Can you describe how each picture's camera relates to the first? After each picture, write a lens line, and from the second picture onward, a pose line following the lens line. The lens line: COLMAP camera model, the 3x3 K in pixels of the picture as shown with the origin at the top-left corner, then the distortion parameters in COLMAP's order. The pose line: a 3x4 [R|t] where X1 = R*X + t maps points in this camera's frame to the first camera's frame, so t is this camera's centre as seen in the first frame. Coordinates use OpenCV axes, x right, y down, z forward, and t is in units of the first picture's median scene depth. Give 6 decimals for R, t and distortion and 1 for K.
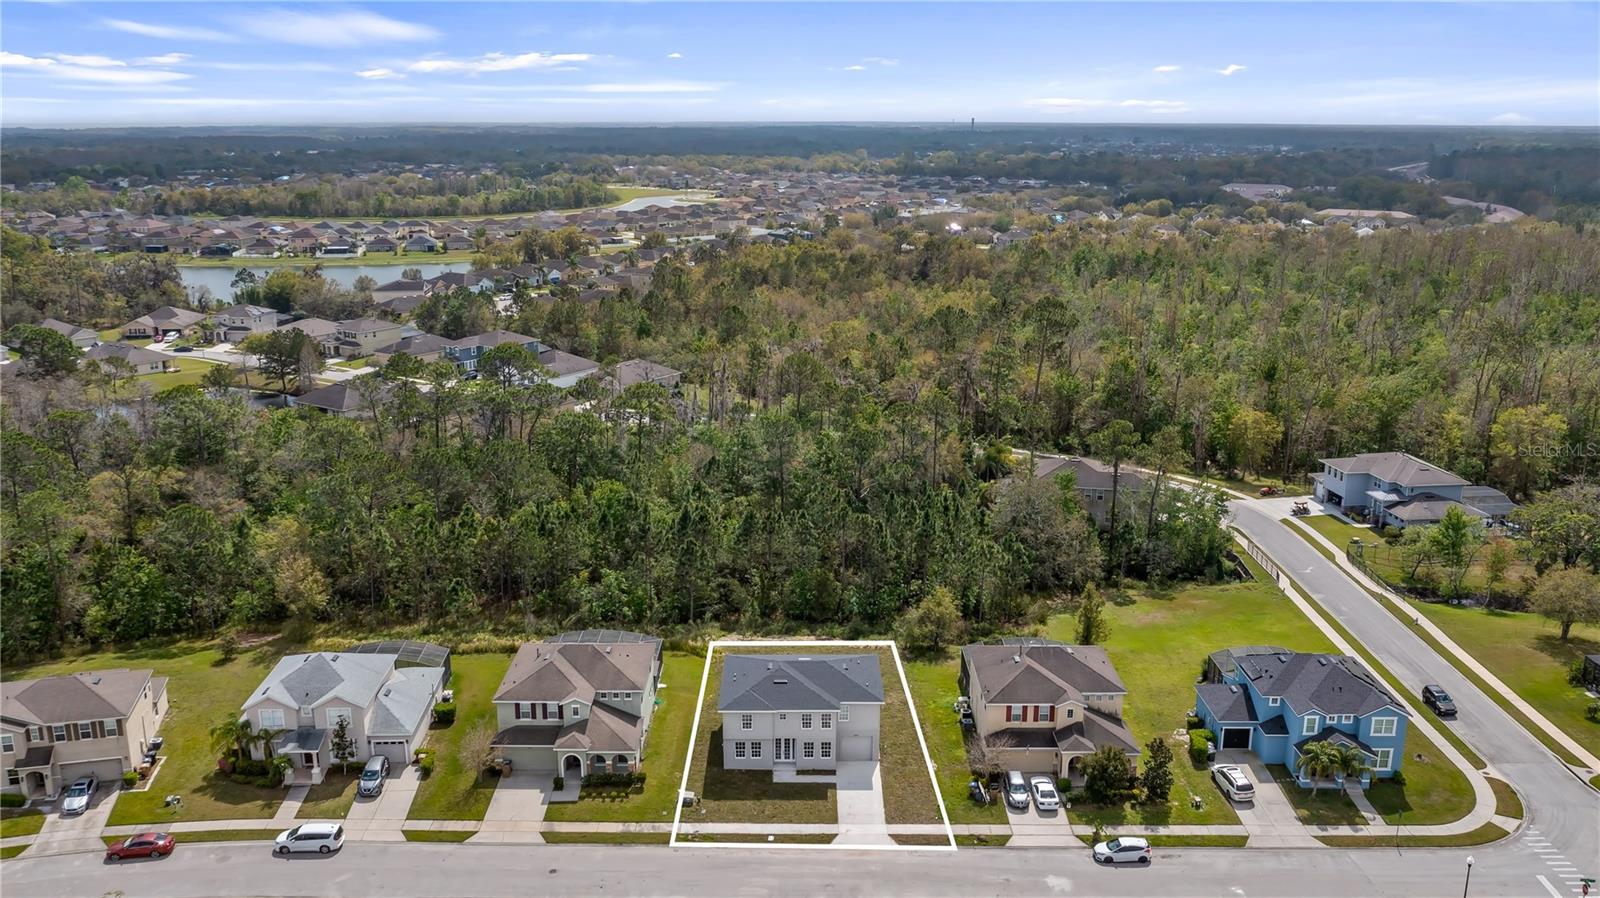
lens RADIAL K [[1293.3, 0, 806.0], [0, 1293.3, 453.2], [0, 0, 1]] dist [-0.027473, 0.009802]
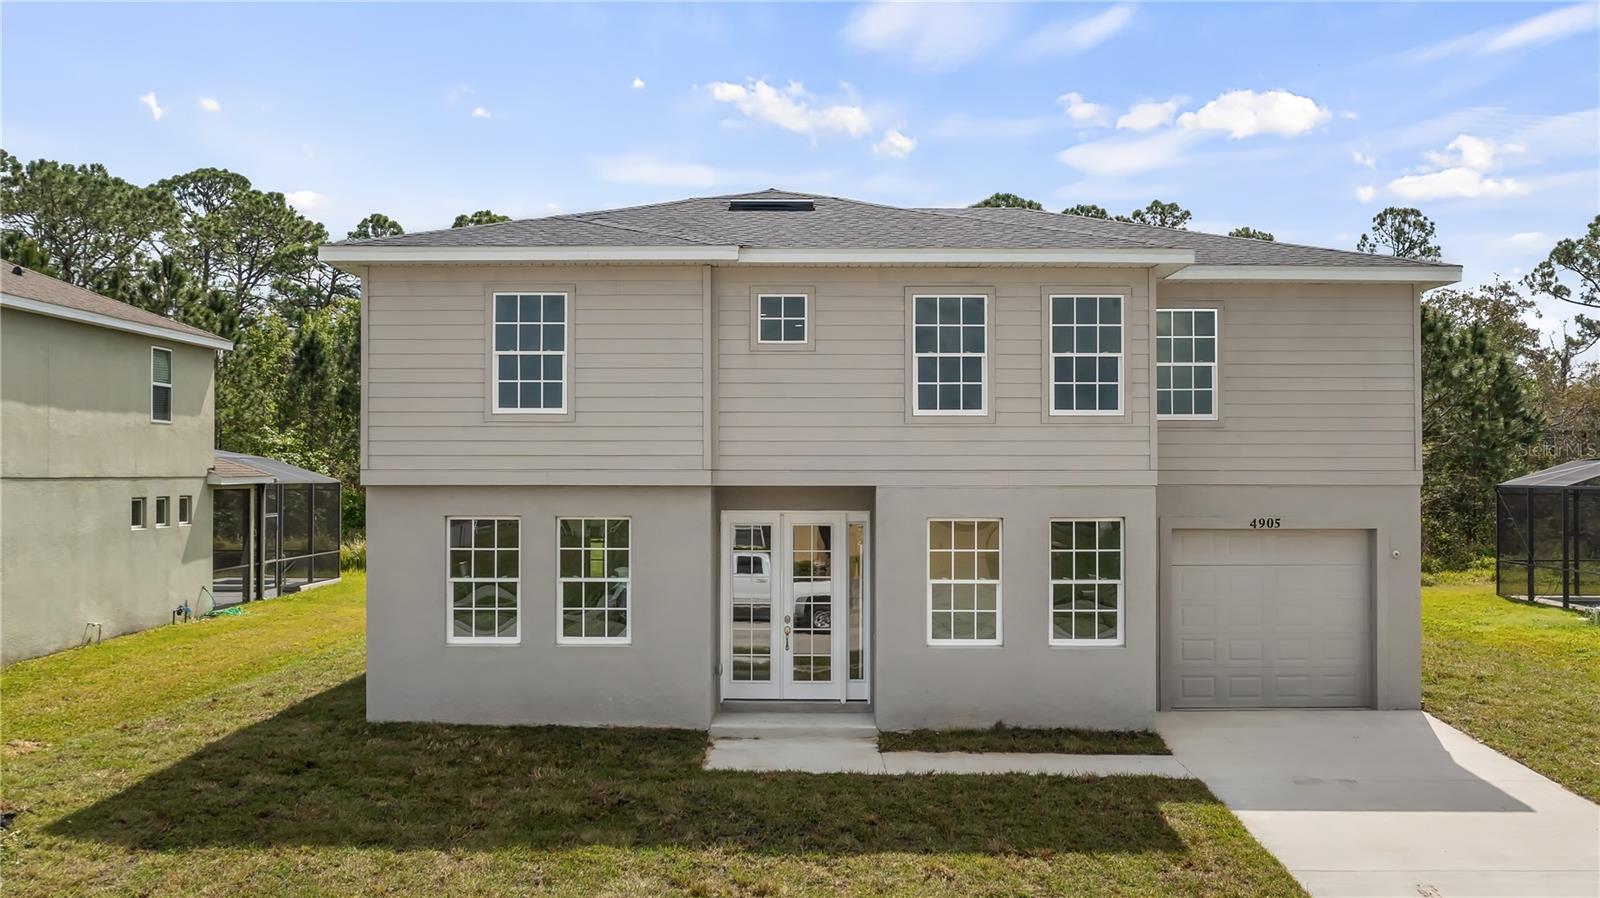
lens RADIAL K [[1293.3, 0, 799.9], [0, 1293.3, 451.6], [0, 0, 1]] dist [-0.027473, 0.009802]
pose [[0.999267, -0.002392, -0.038219, -0.010365], [-0.007437, 0.966920, -0.254973, 0.252739], [0.037564, 0.255070, 0.966193, 0.859855]]
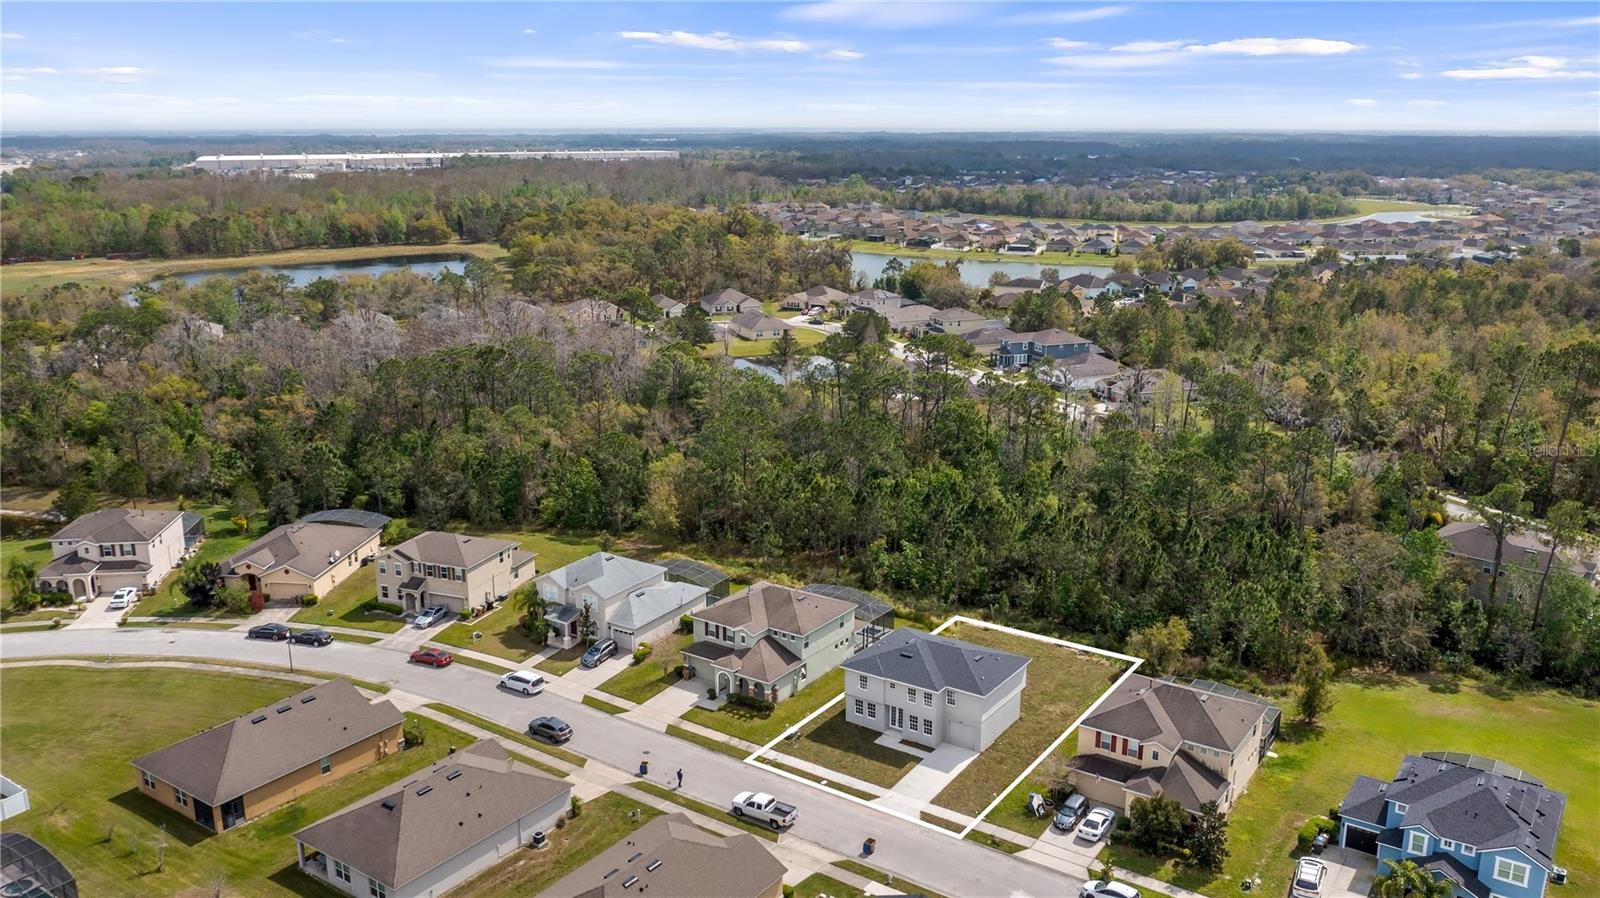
lens RADIAL K [[1293.3, 0, 806.1], [0, 1293.3, 450.4], [0, 0, 1]] dist [-0.027473, 0.009802]
pose [[0.817451, 0.138065, -0.559206, 0.496060], [-0.141672, 0.989217, 0.037135, -0.020229], [0.558304, 0.048868, 0.828196, 0.055349]]
